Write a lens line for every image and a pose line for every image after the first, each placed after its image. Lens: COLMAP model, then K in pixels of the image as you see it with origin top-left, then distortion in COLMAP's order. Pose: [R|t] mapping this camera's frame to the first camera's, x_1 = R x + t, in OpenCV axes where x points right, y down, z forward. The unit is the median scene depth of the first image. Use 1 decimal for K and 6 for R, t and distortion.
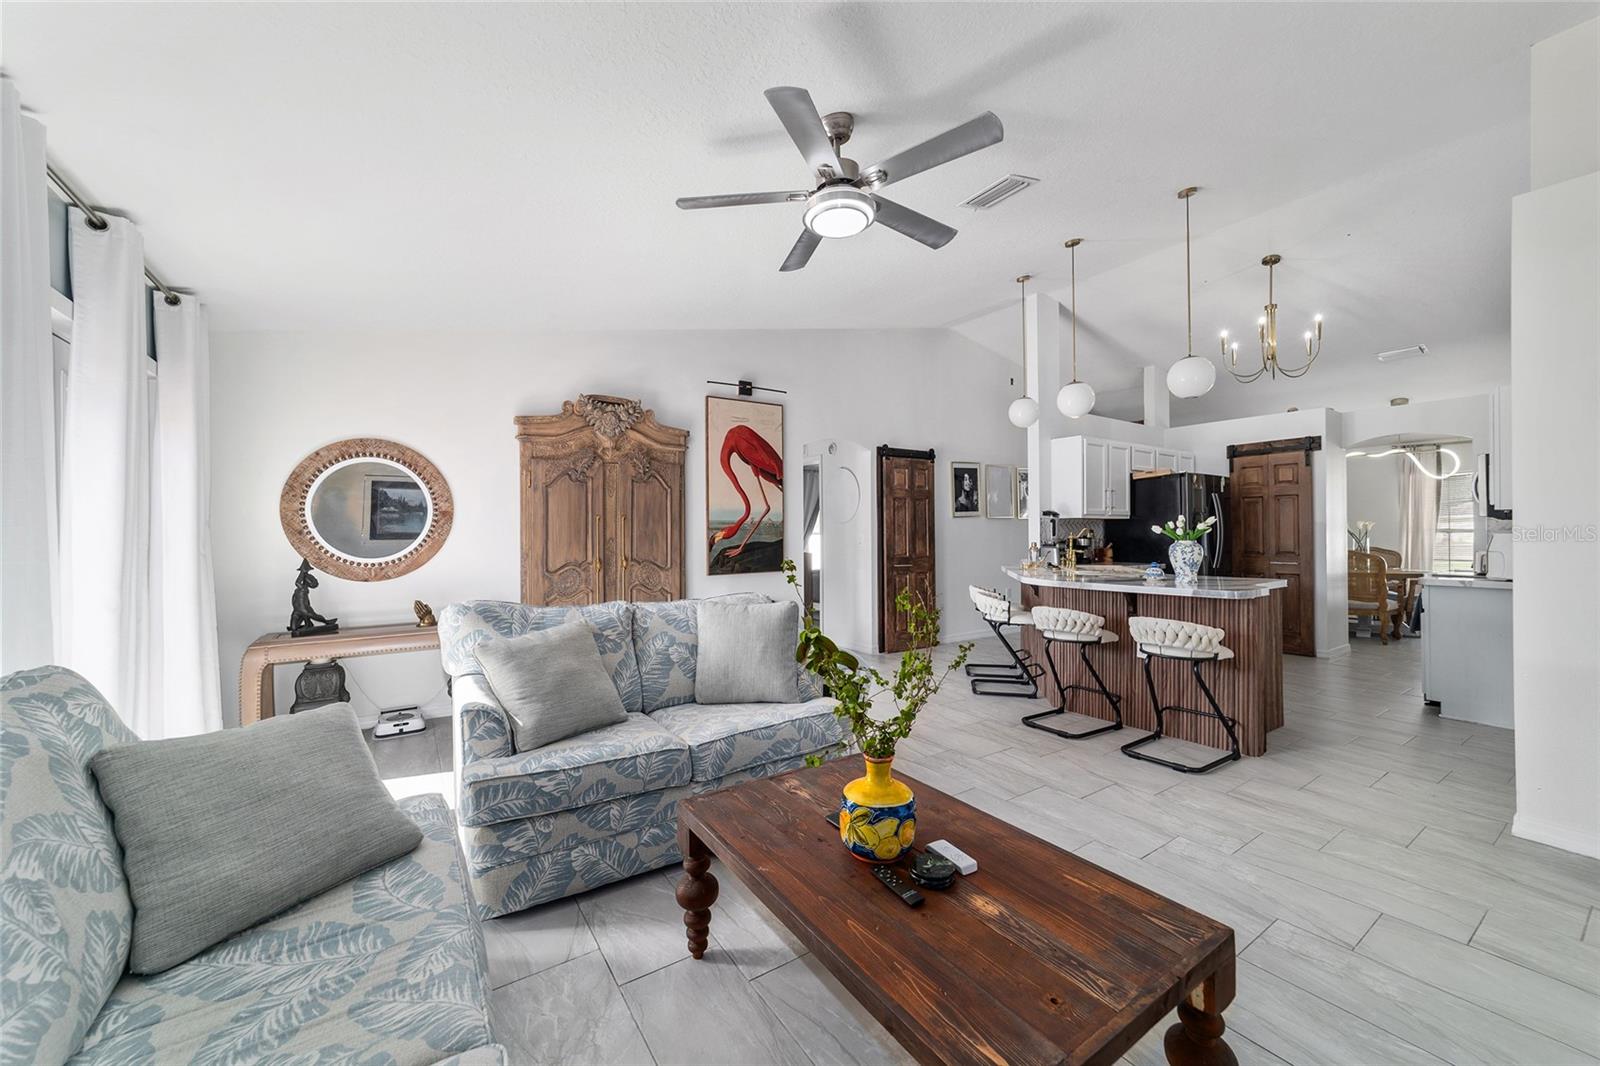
lens RADIAL K [[613.3, 0, 800.0], [0, 613.3, 529.5], [0, 0, 1]] dist [-0.018959, 0.008411]
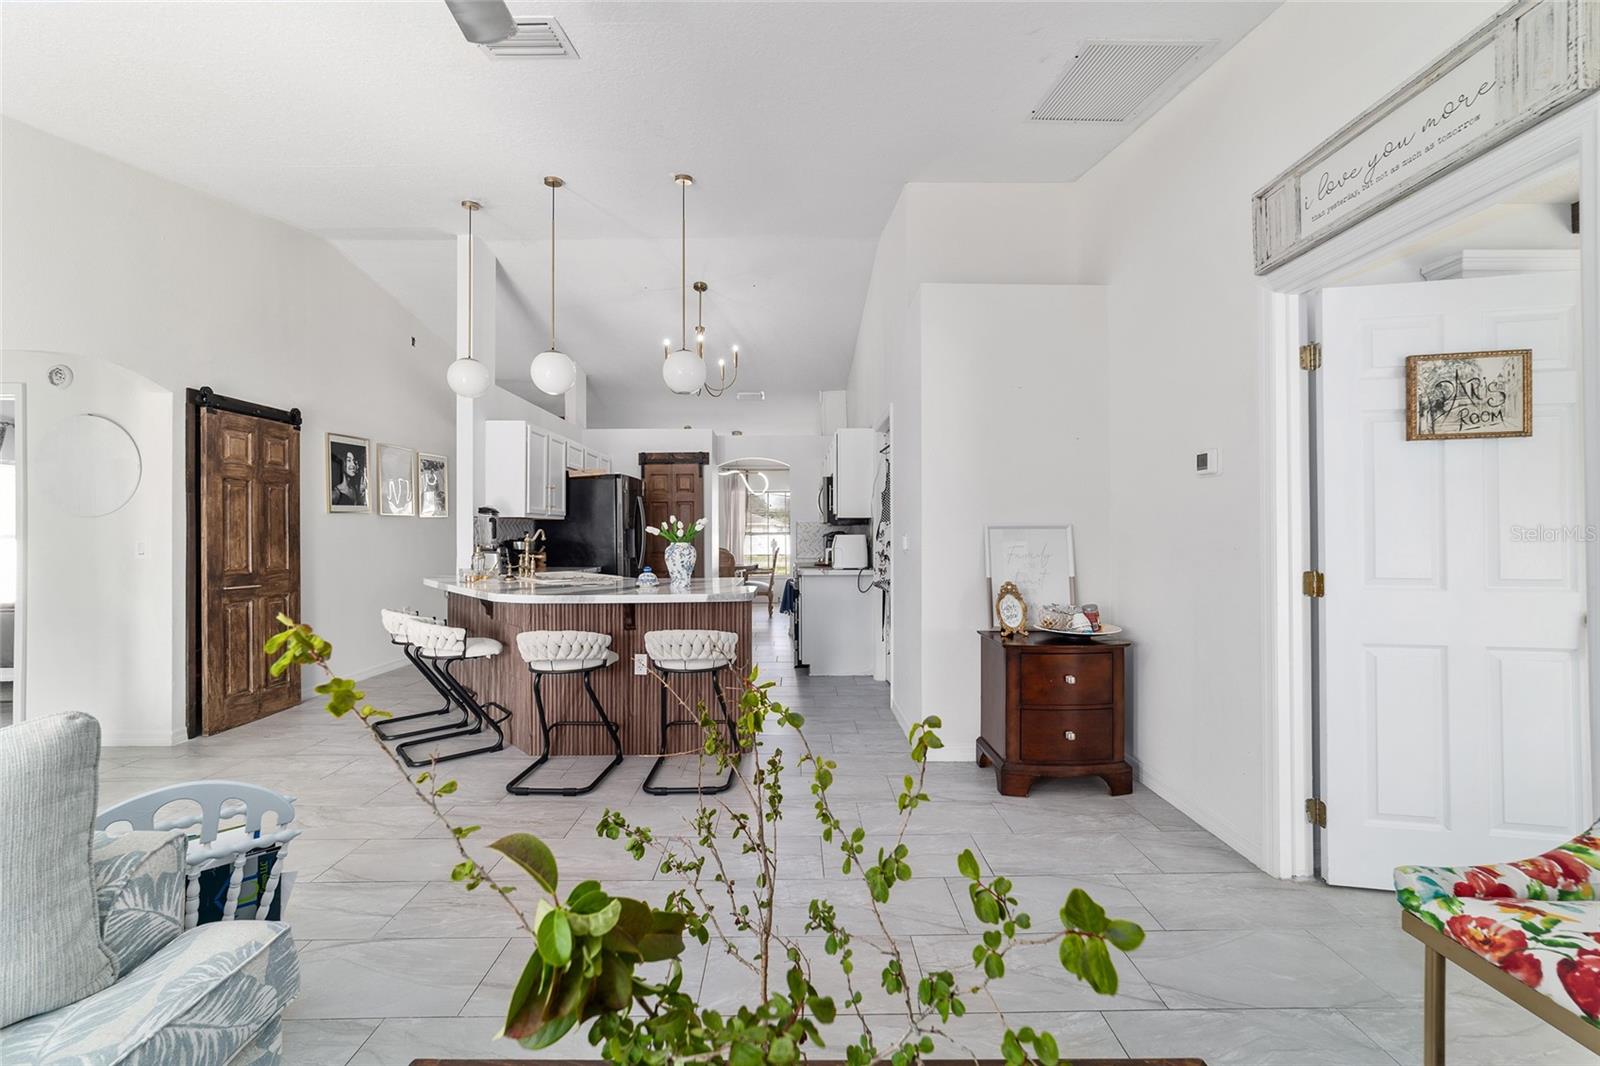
lens RADIAL K [[613.3, 0, 797.1], [0, 613.3, 529.1], [0, 0, 1]] dist [-0.018959, 0.008411]
pose [[0.551459, 0.008397, 0.834160, -0.042806], [-0.004403, 0.999965, -0.007155, 0.002305], [-0.834190, 0.000273, 0.551477, 0.223702]]
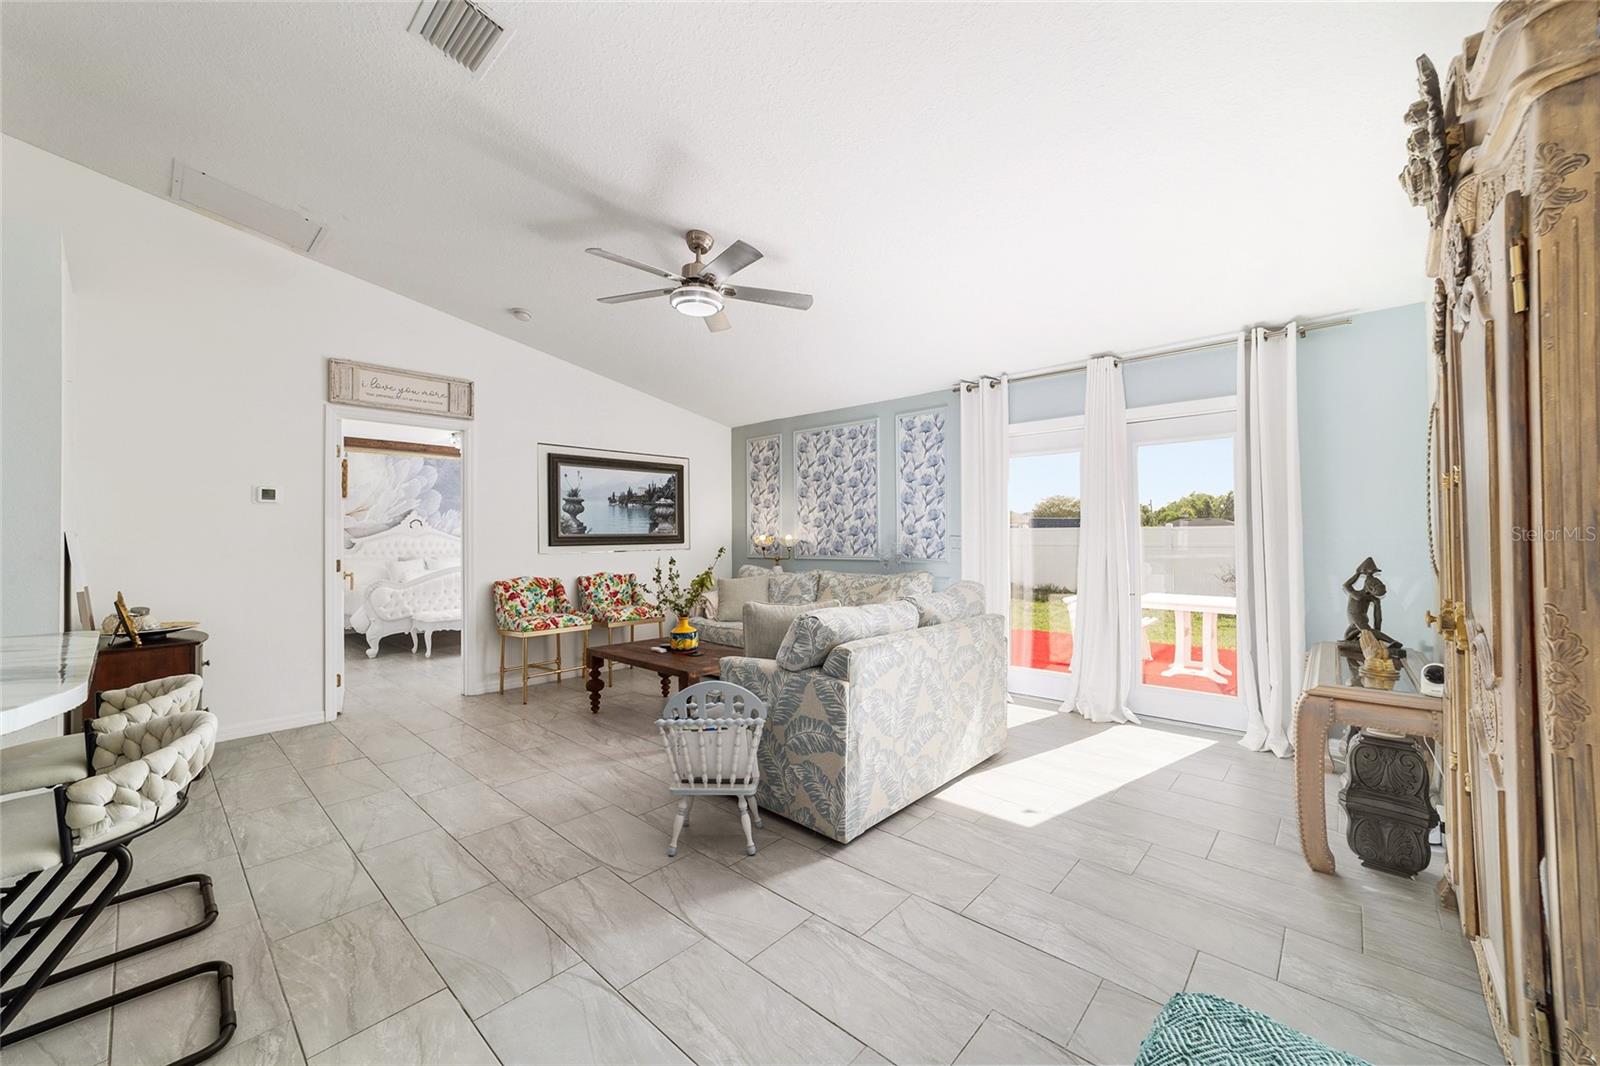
lens RADIAL K [[613.3, 0, 800.2], [0, 613.3, 532.3], [0, 0, 1]] dist [-0.018959, 0.008411]
pose [[-0.970551, 0.011406, -0.240626, 0.079039], [0.014274, 0.999846, -0.010180, 0.007113], [0.240473, -0.013315, -0.970564, 1.067395]]
